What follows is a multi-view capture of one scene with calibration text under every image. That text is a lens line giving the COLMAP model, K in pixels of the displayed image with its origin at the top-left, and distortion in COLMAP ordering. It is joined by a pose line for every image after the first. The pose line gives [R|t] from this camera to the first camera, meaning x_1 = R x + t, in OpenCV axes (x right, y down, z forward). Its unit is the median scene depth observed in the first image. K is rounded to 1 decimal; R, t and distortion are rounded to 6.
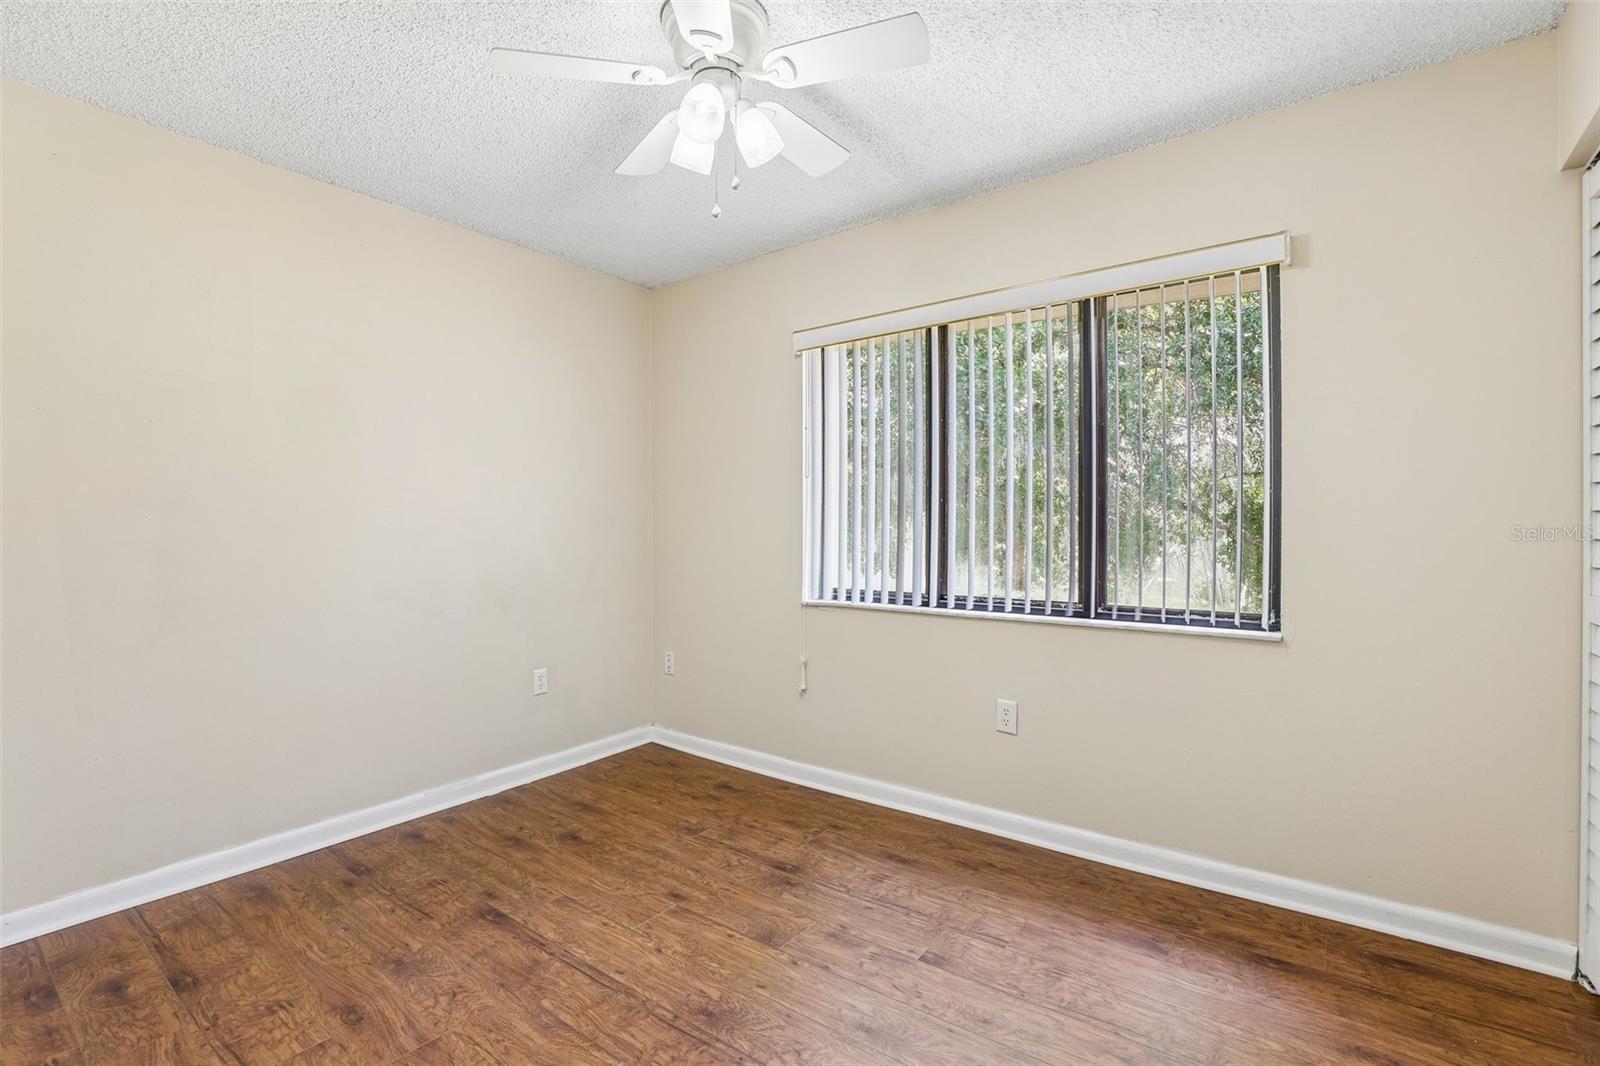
lens RADIAL K [[730.4, 0, 807.3], [0, 730.4, 532.2], [0, 0, 1]] dist [-0.028308, 0.006957]
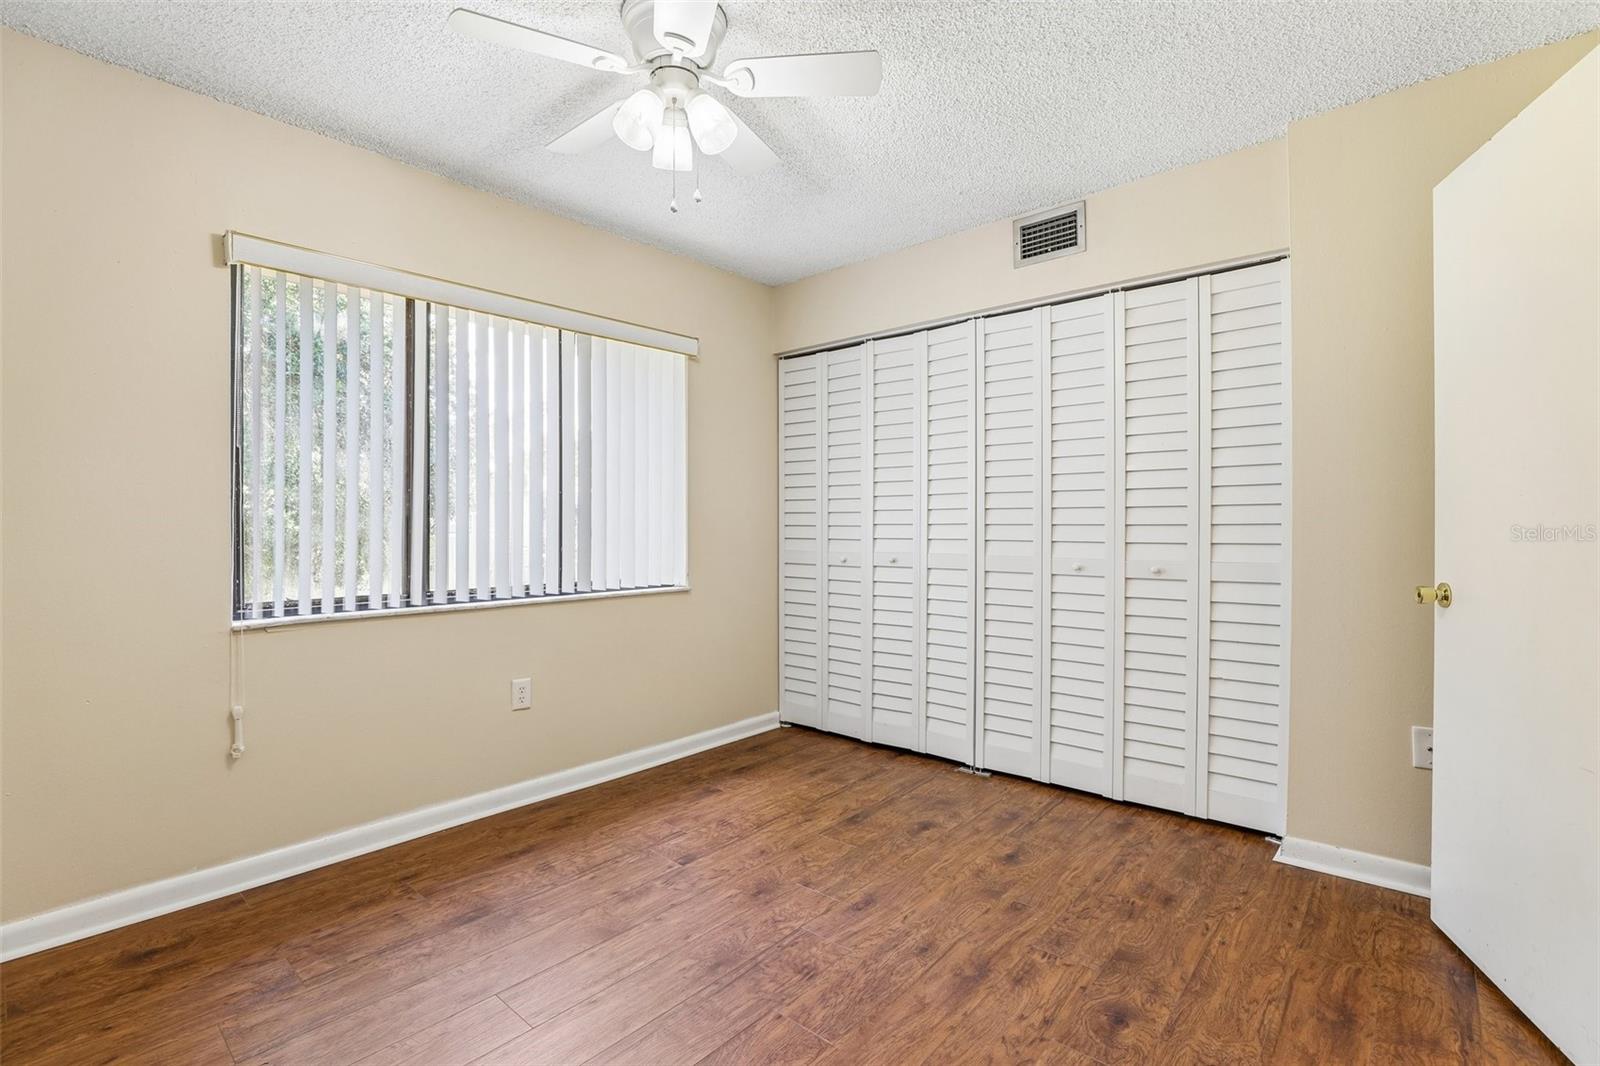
lens RADIAL K [[730.4, 0, 808.2], [0, 730.4, 527.2], [0, 0, 1]] dist [-0.028308, 0.006957]
pose [[0.068792, -0.006034, 0.997613, -0.830495], [-0.000205, 0.999982, 0.006062, -0.002166], [-0.997631, -0.000621, 0.068789, 0.536523]]
